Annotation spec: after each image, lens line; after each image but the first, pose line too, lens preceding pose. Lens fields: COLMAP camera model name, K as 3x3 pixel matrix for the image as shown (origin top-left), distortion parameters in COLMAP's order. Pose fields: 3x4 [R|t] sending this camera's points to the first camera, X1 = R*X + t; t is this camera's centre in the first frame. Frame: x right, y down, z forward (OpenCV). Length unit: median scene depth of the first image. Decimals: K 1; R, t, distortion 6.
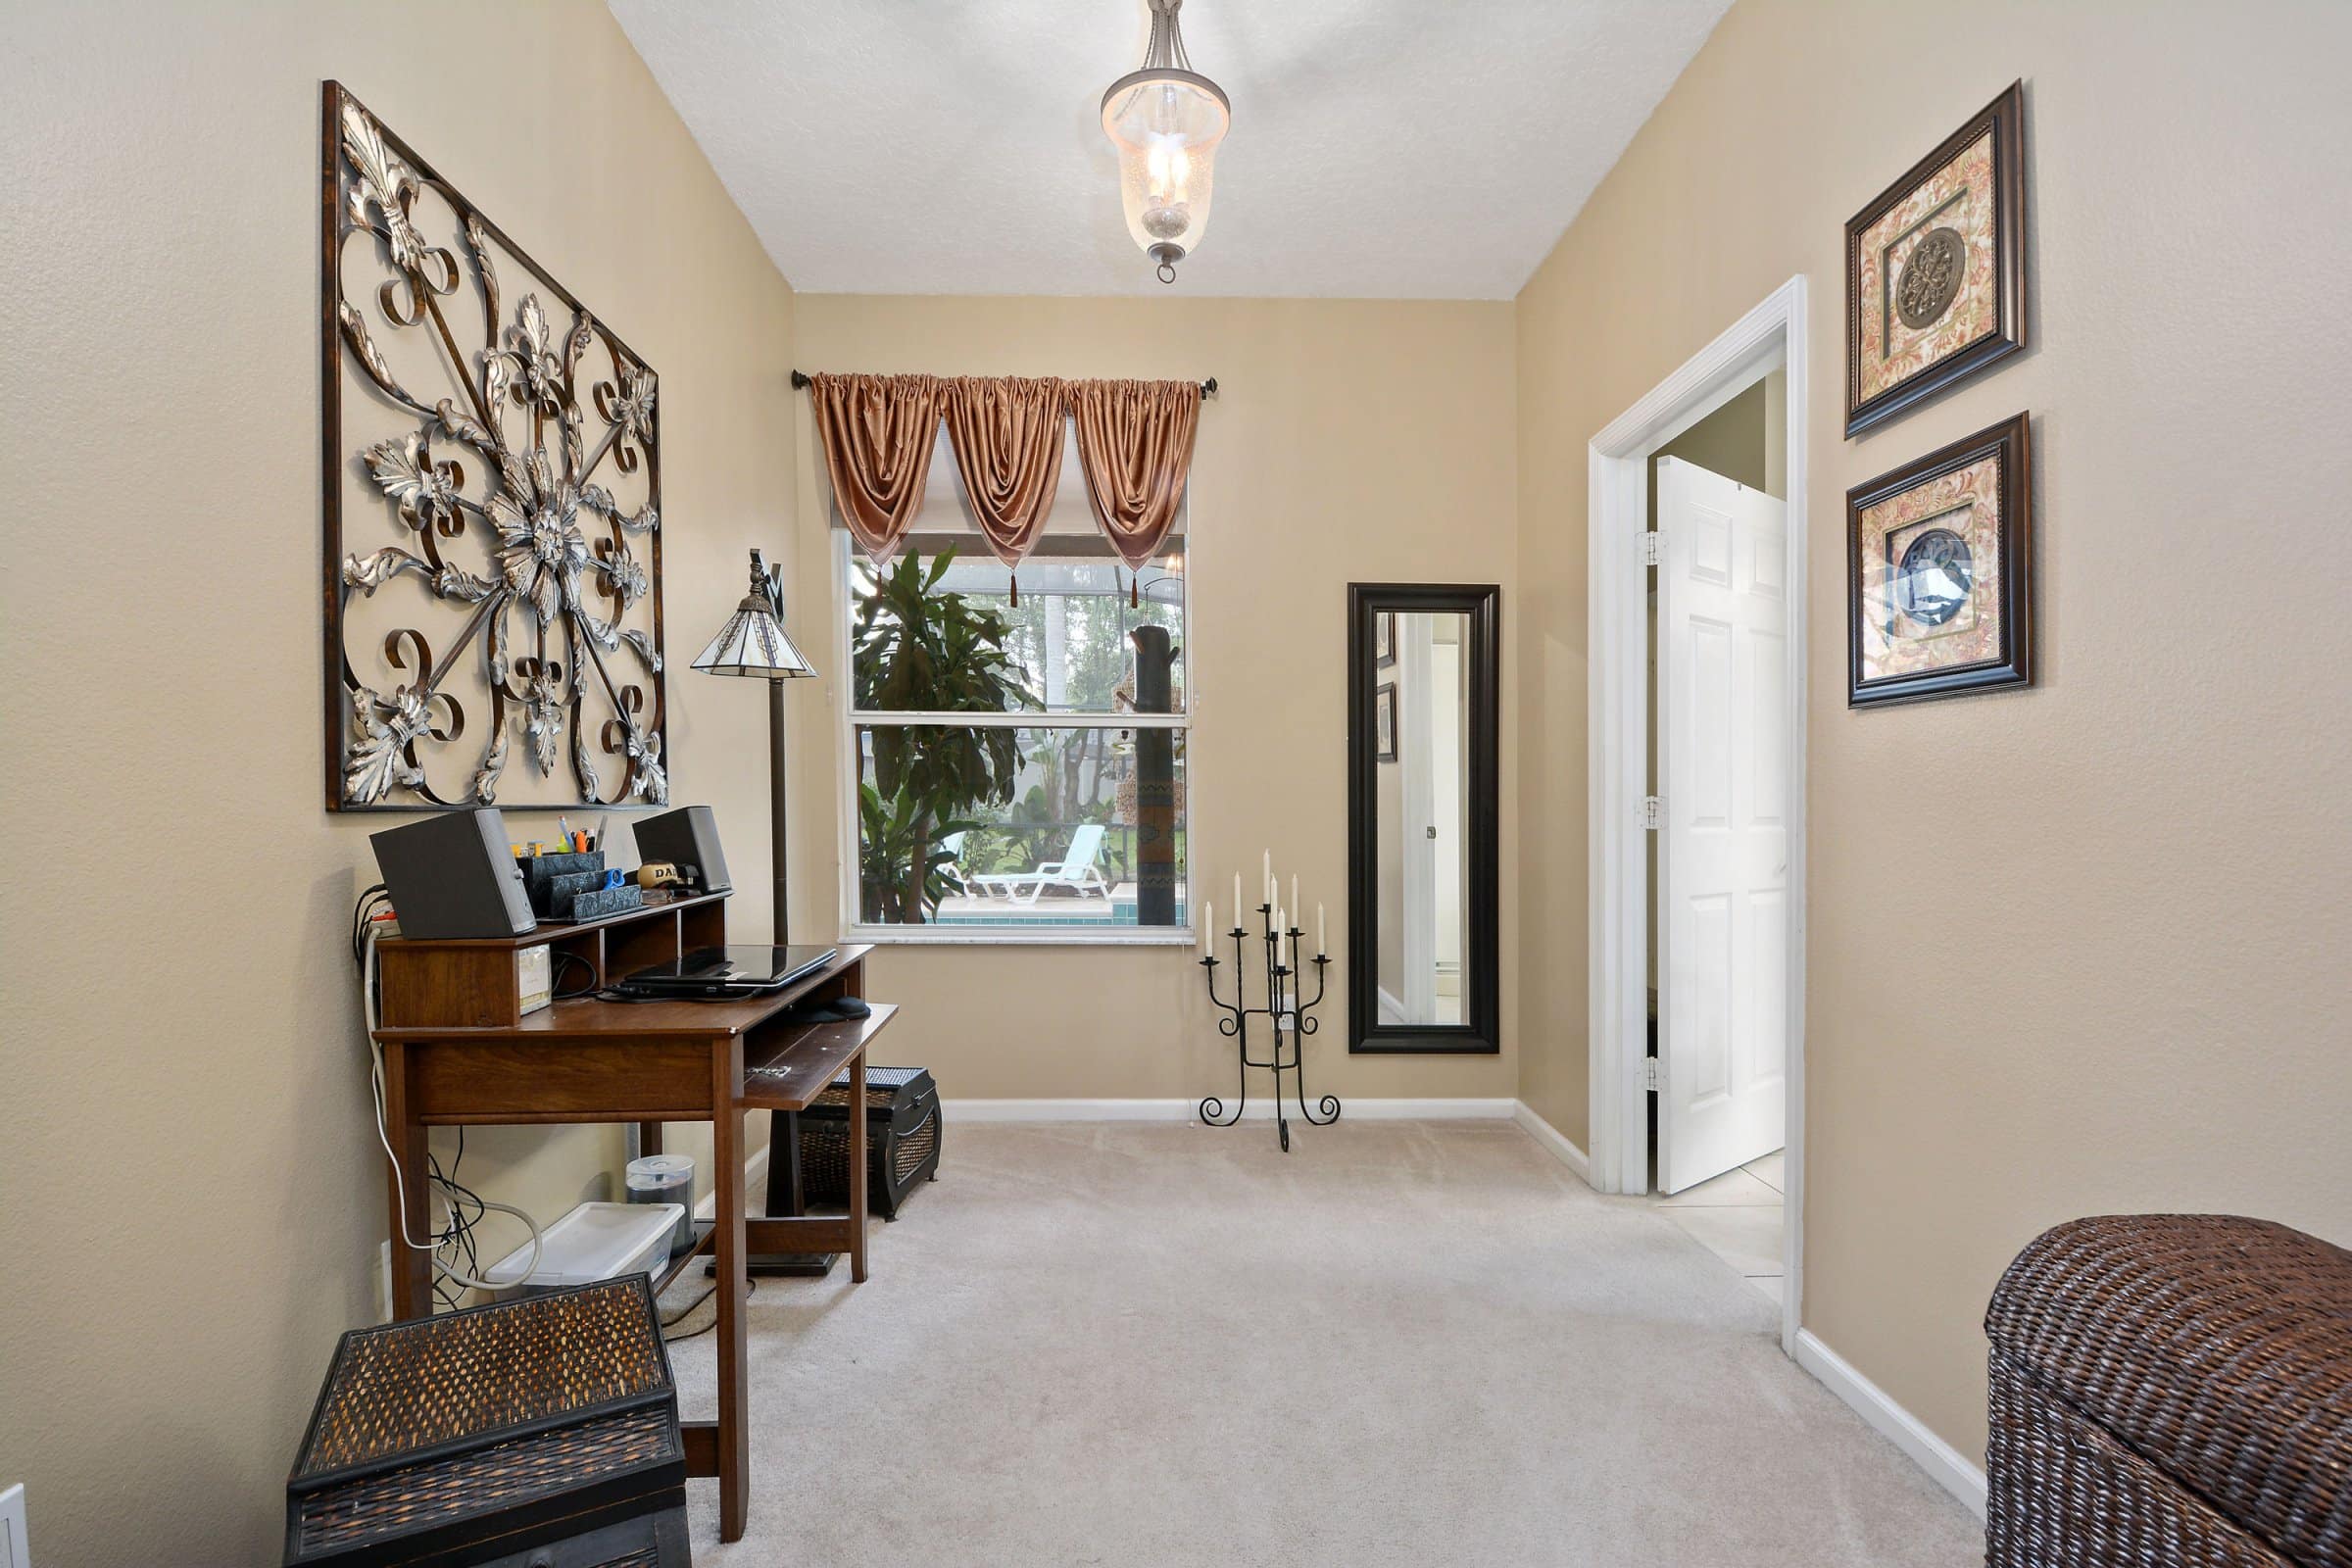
lens RADIAL K [[1071.8, 0, 1170.2], [0, 1071.8, 800.9], [0, 0, 1]] dist [0.002016, -0.000264]
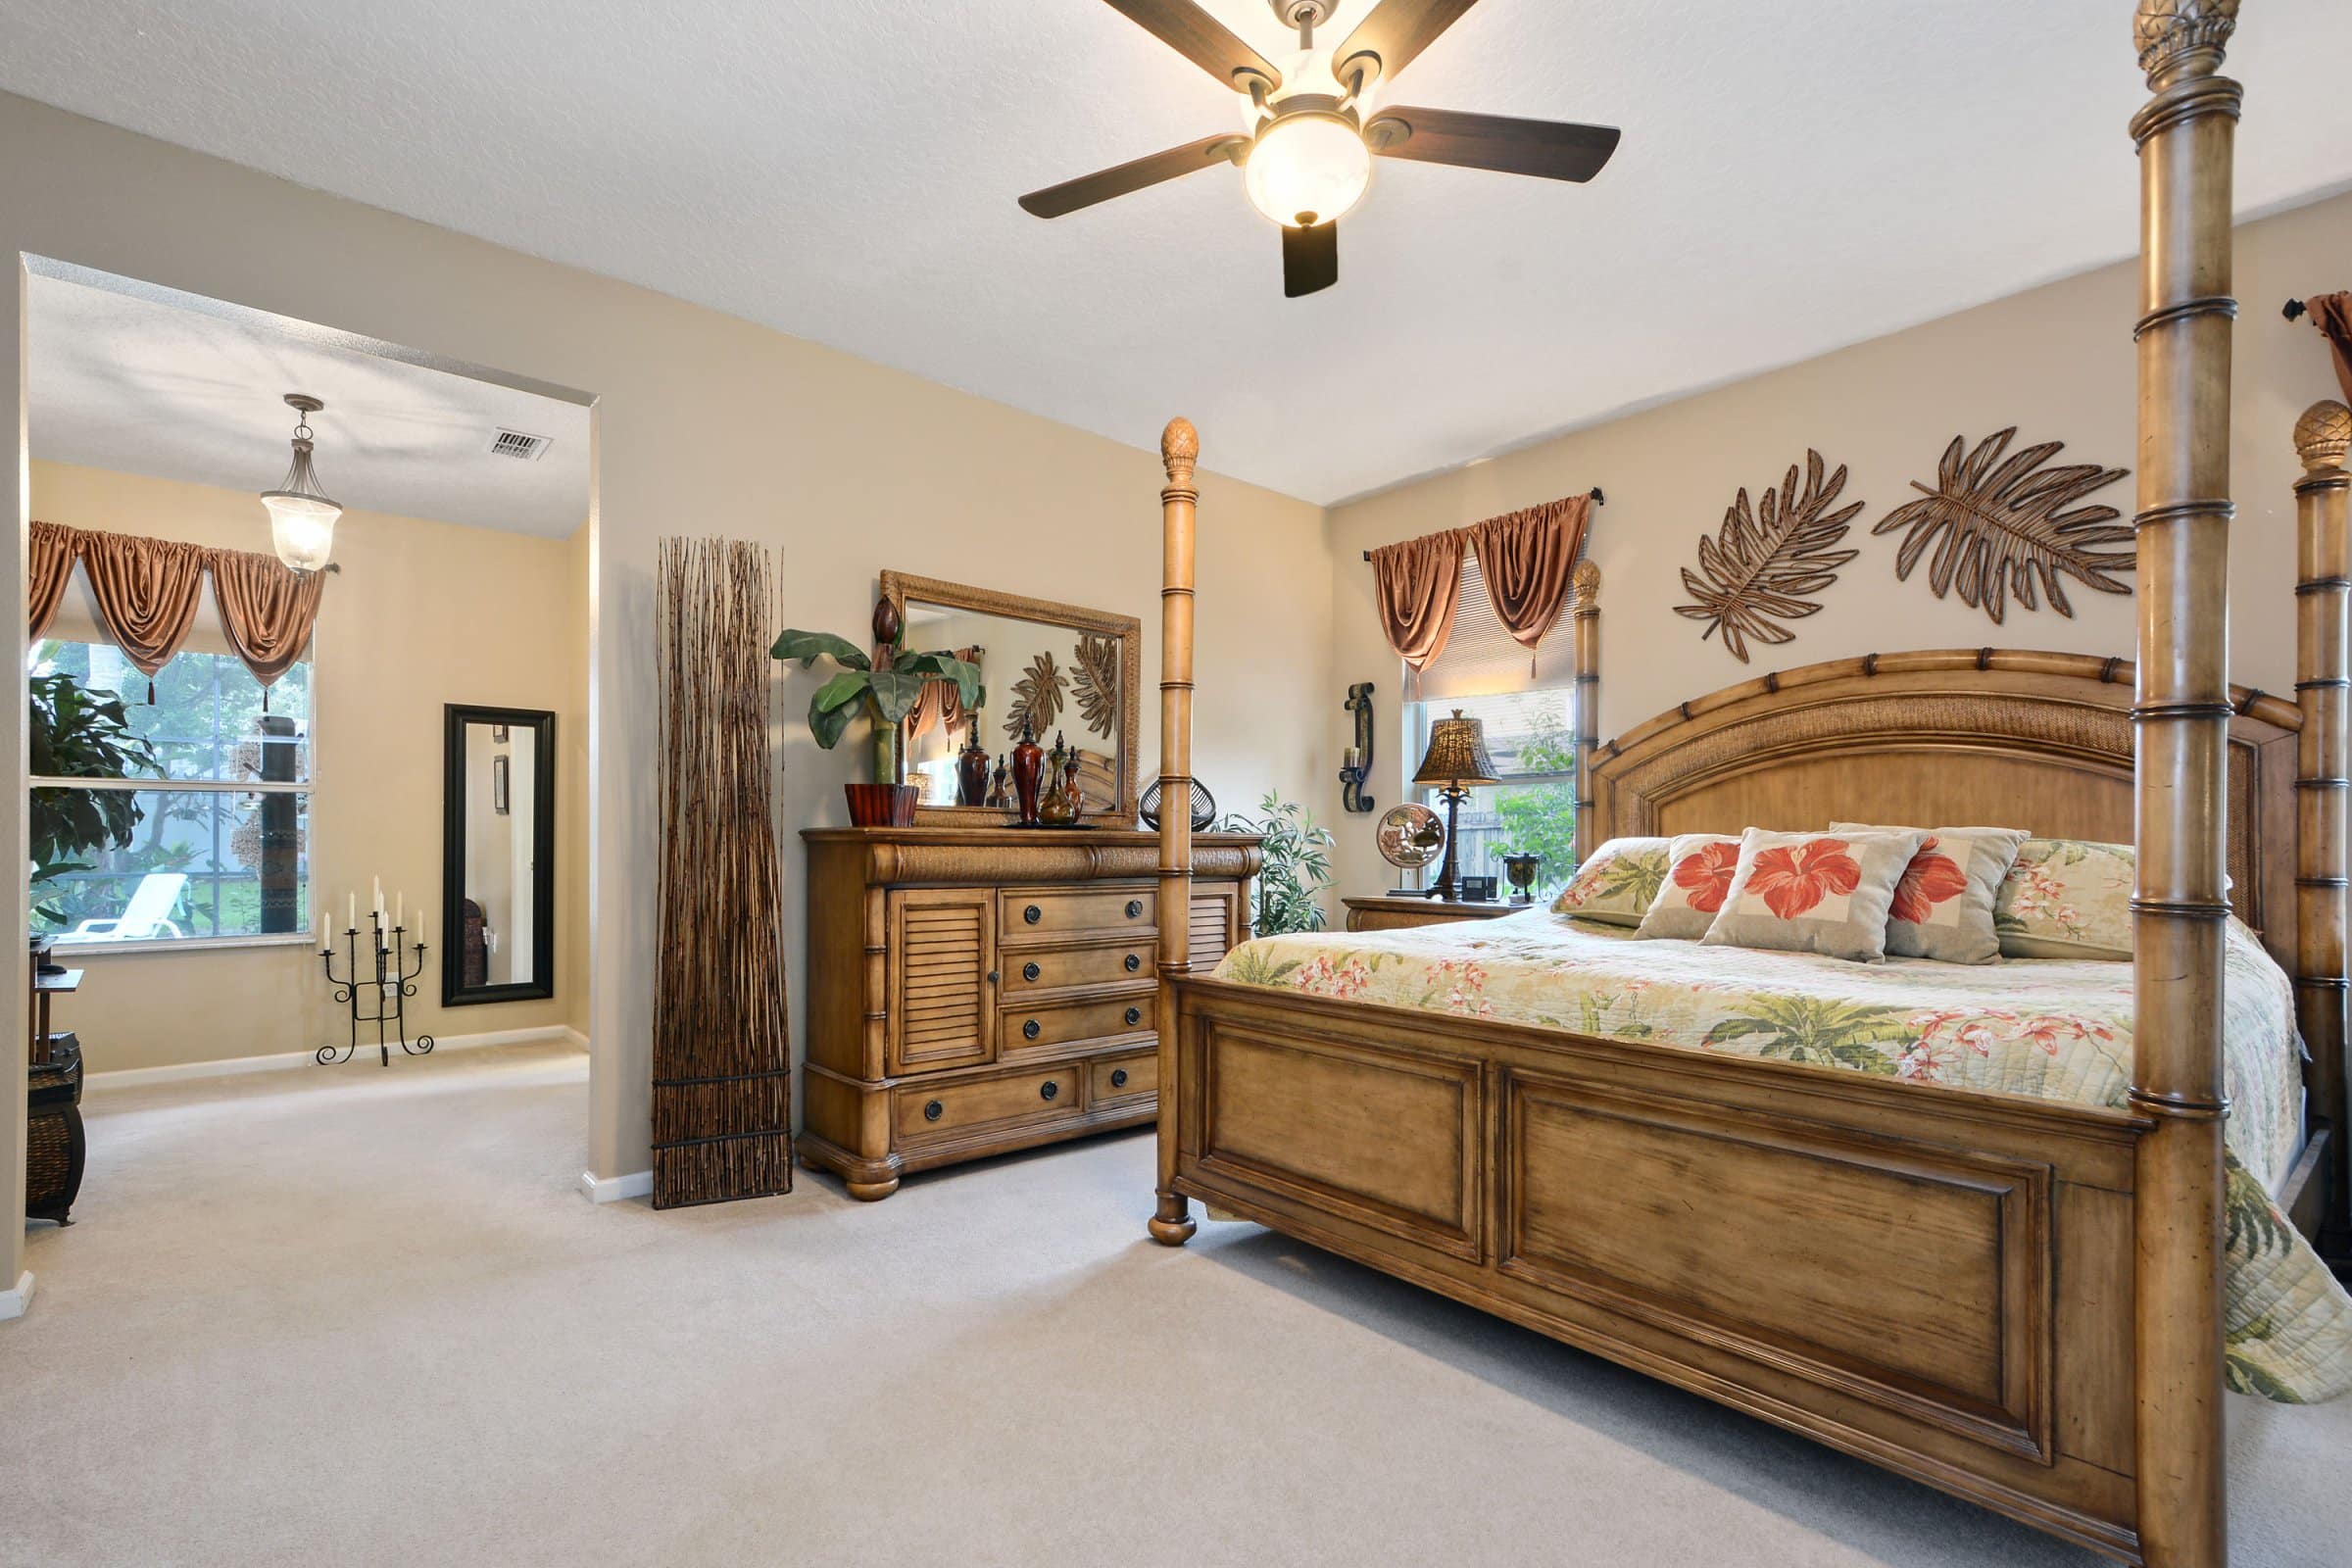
lens RADIAL K [[1071.8, 0, 1170.2], [0, 1071.8, 800.9], [0, 0, 1]] dist [0.002016, -0.000264]
pose [[0.768973, 0.014538, 0.639116, -0.017346], [0.009398, 0.999376, -0.034040, 0.002441], [-0.639212, 0.032183, 0.768357, -0.876564]]
